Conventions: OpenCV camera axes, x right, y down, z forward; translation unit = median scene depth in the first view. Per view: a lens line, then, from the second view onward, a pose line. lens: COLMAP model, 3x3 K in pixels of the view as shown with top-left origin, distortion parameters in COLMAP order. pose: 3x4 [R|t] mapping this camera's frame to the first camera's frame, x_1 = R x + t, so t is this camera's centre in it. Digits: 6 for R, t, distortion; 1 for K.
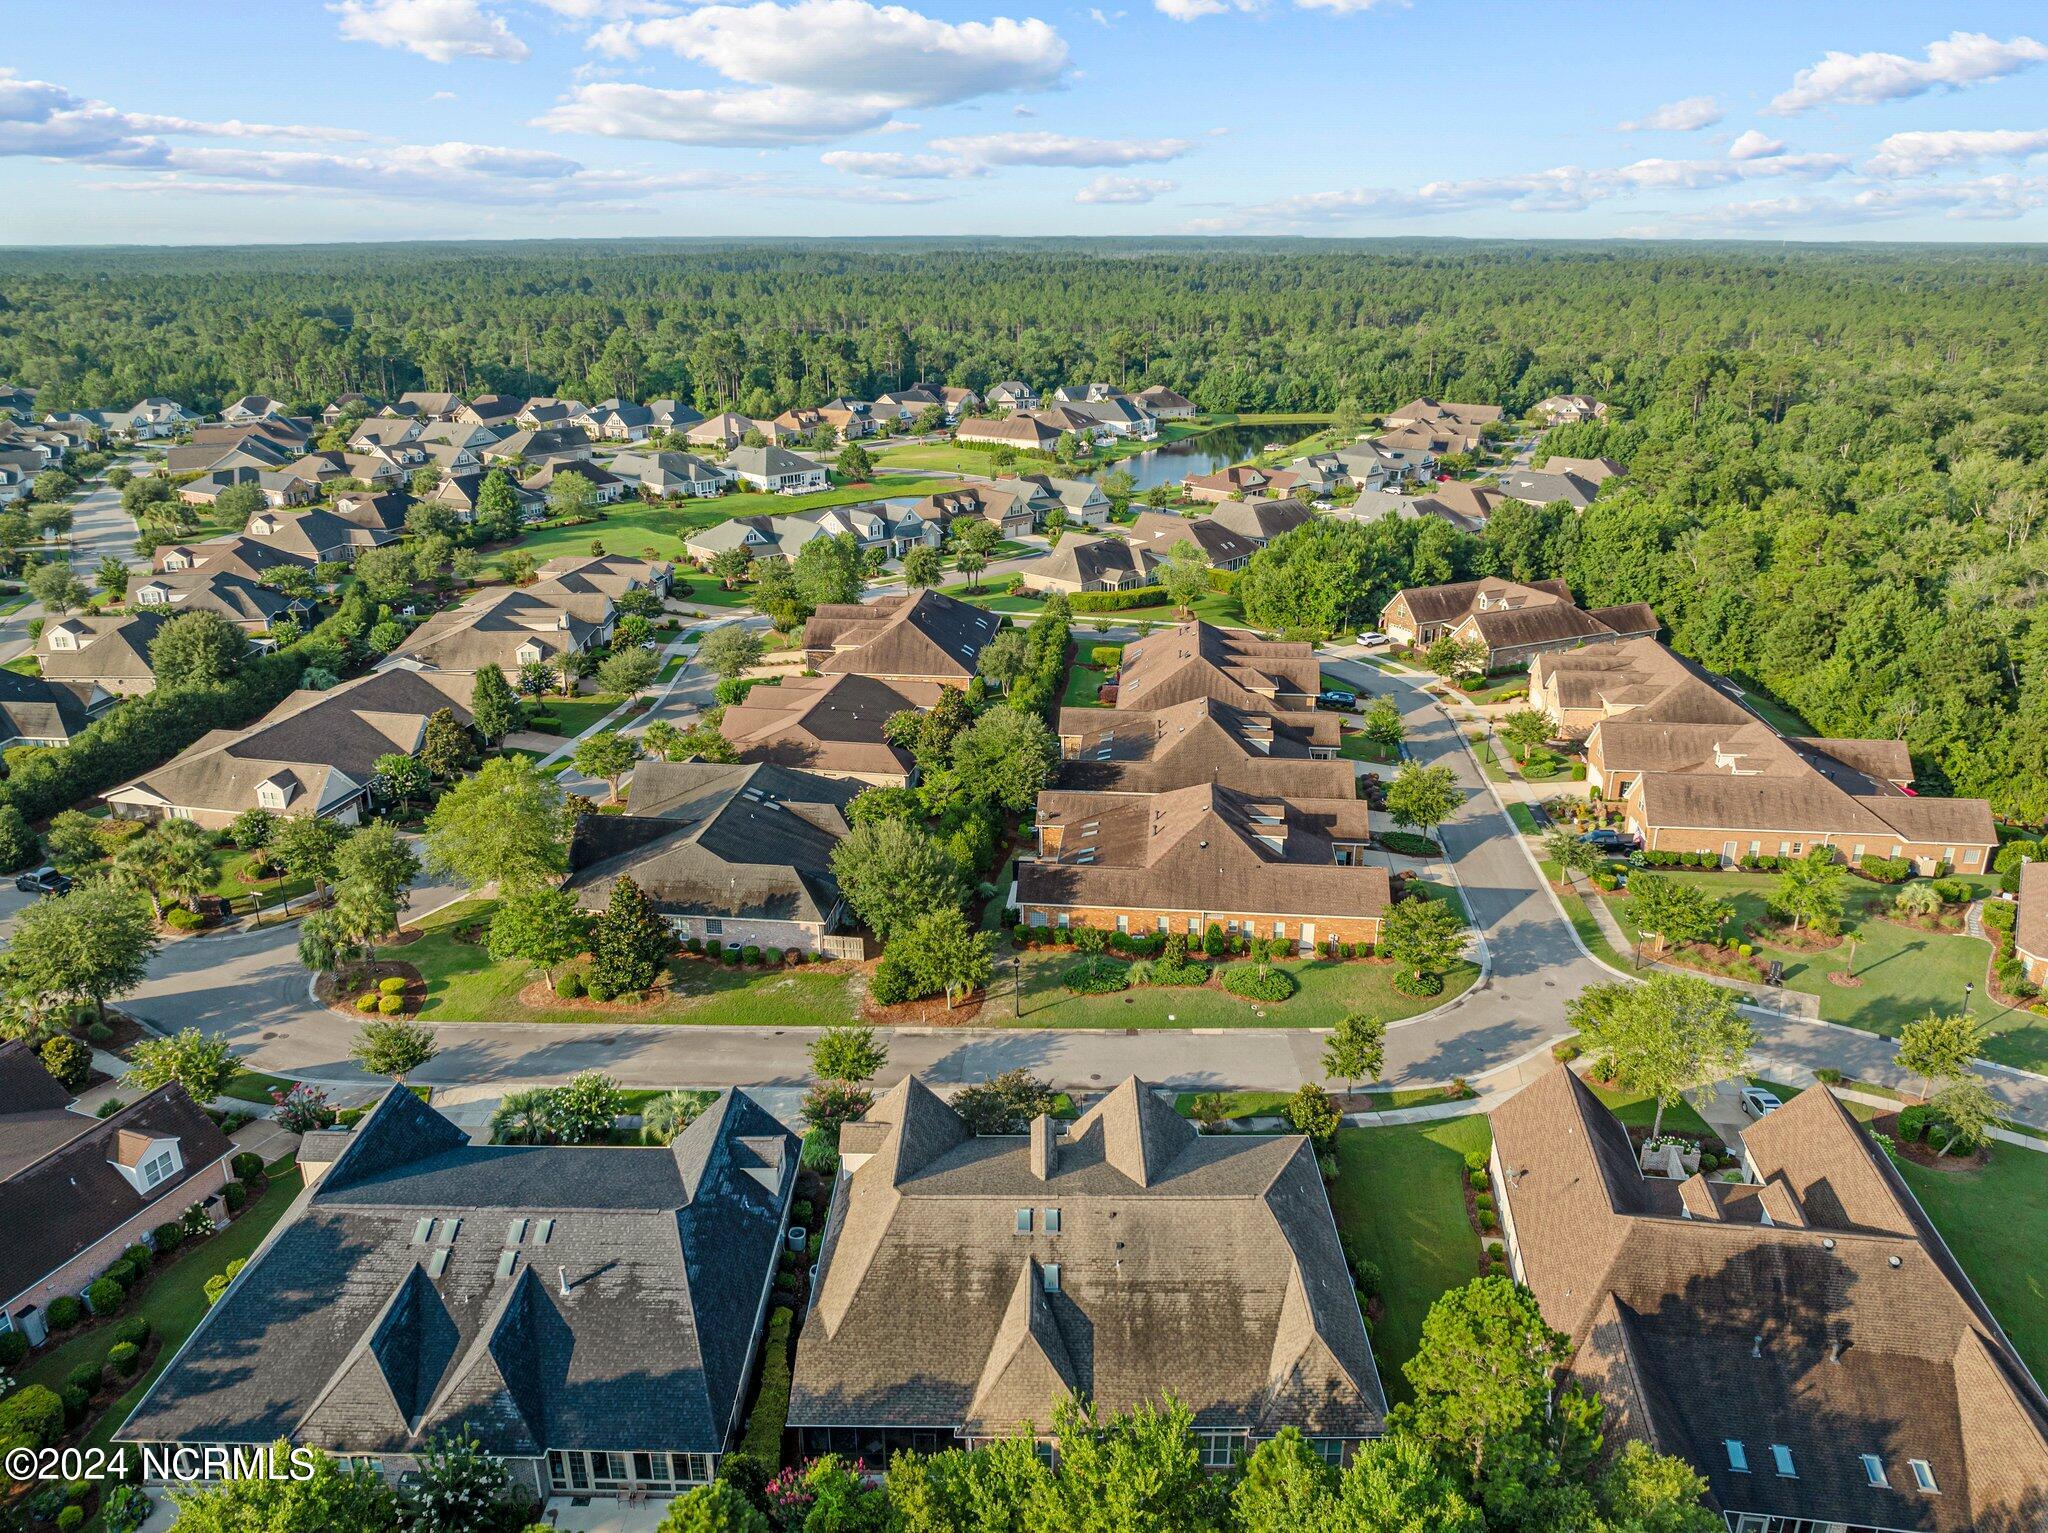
lens RADIAL K [[1416.4, 0, 1024.0], [0, 1416.4, 766.5], [0, 0, 1]] dist [-0.039176, -0.001664]
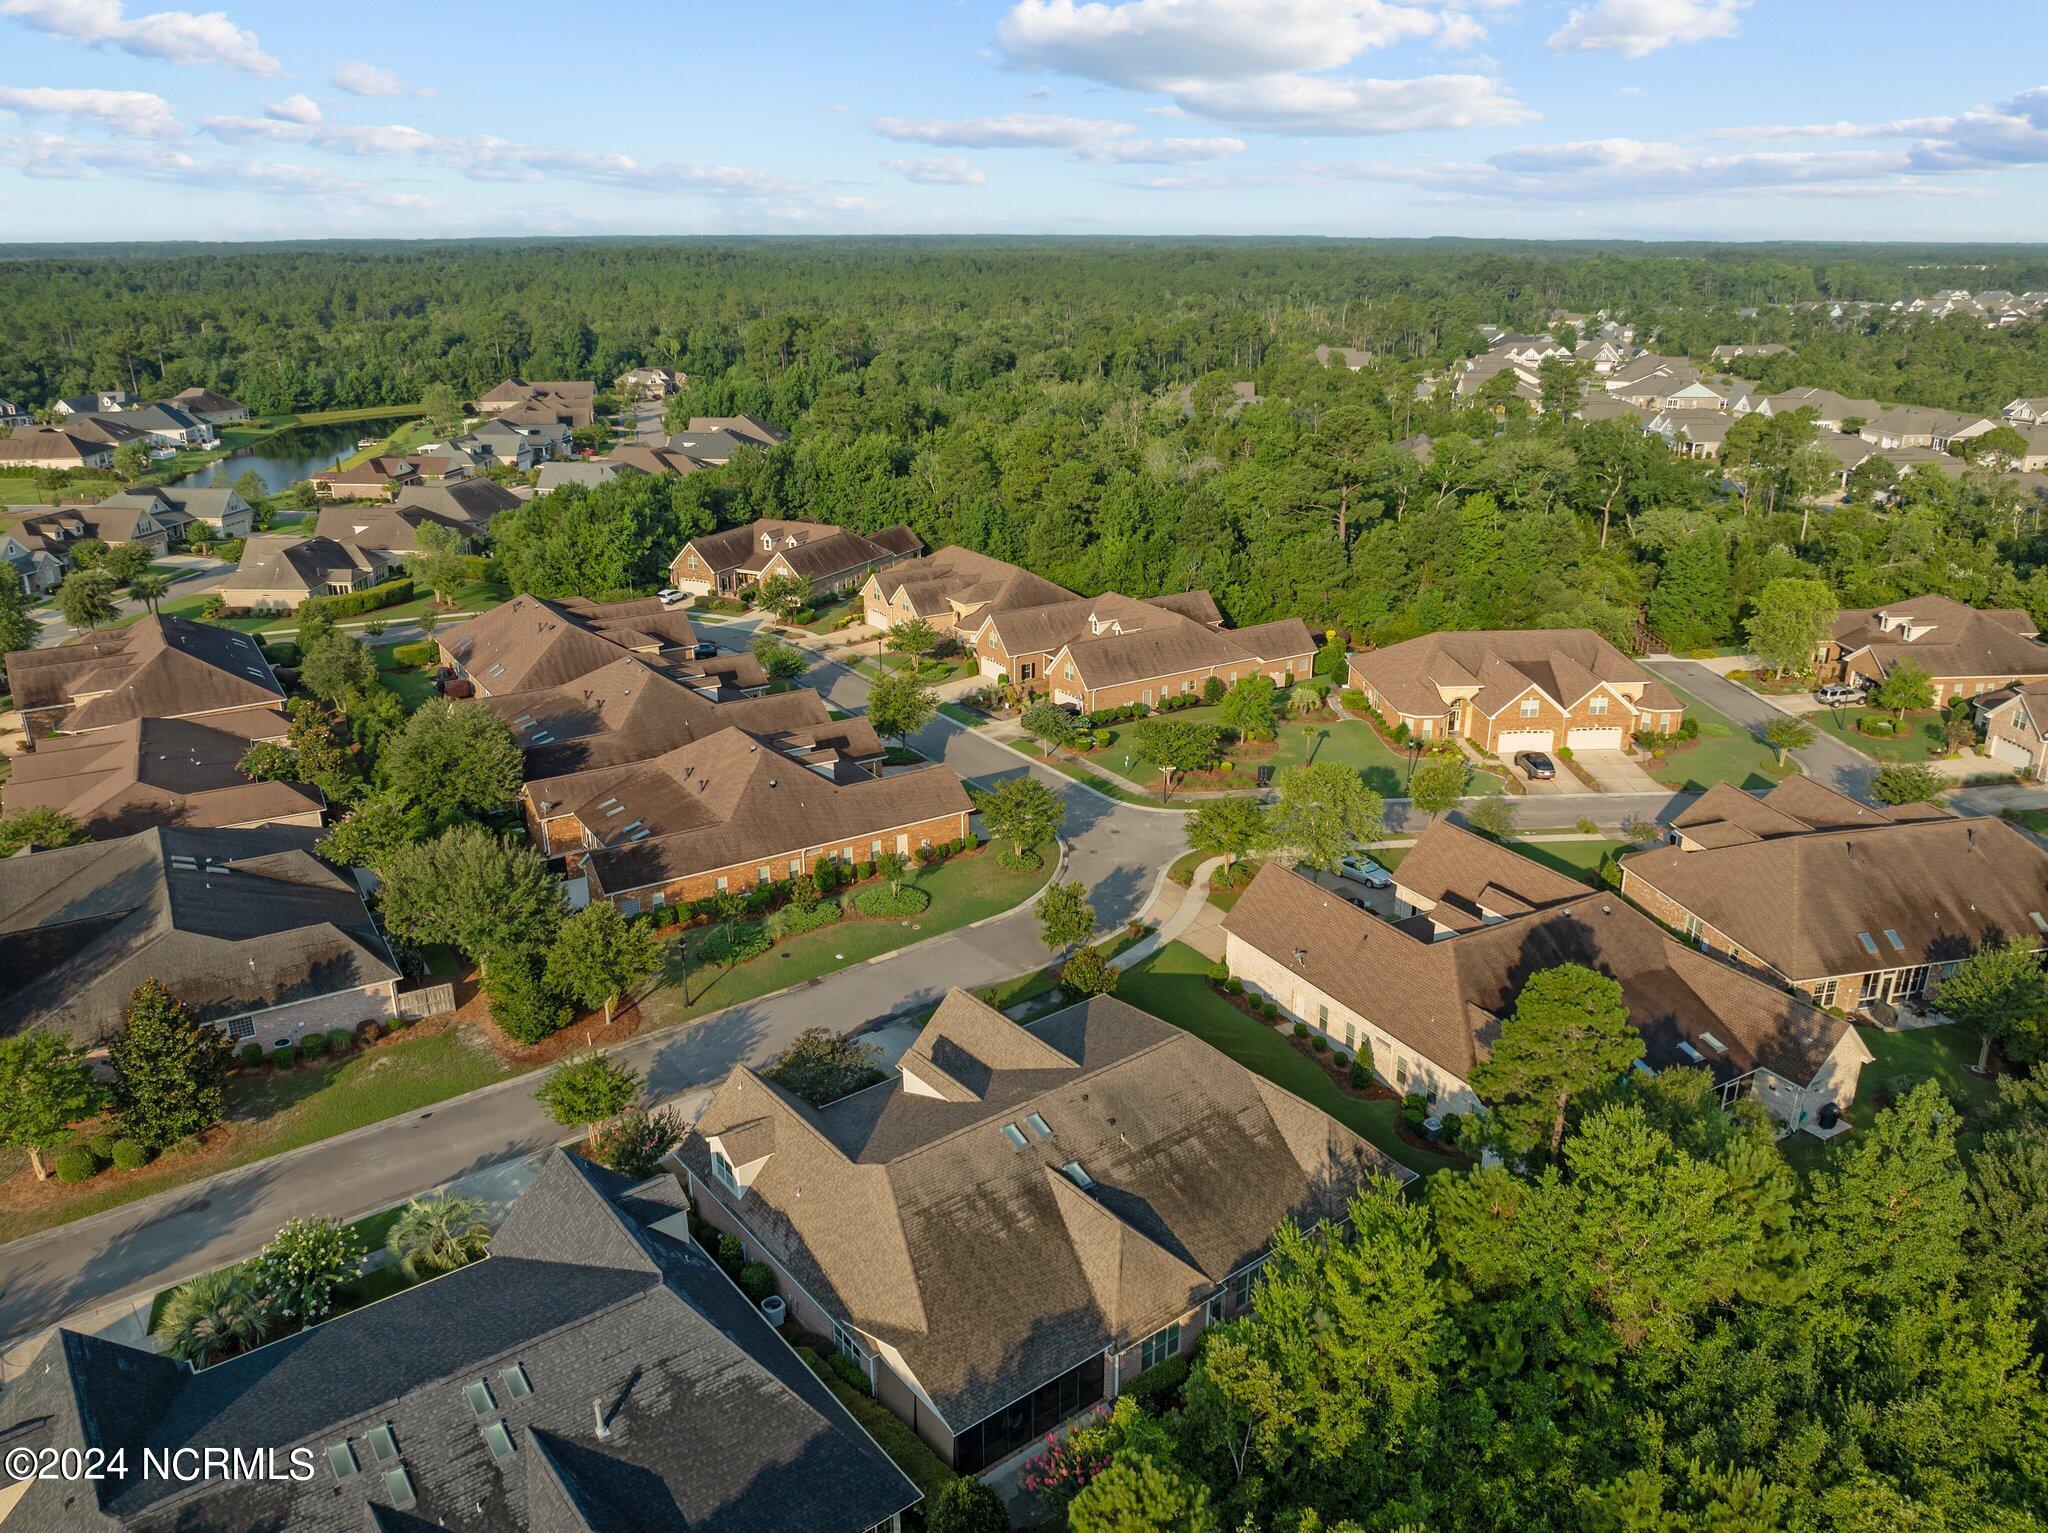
lens RADIAL K [[1453.7, 0, 1024.0], [0, 1453.7, 766.5], [0, 0, 1]] dist [-0.048412, 0.010872]
pose [[0.782905, -0.211566, 0.585064, -0.234670], [0.214481, 0.974537, 0.065395, 0.013699], [-0.584002, 0.074287, 0.808346, 0.105243]]
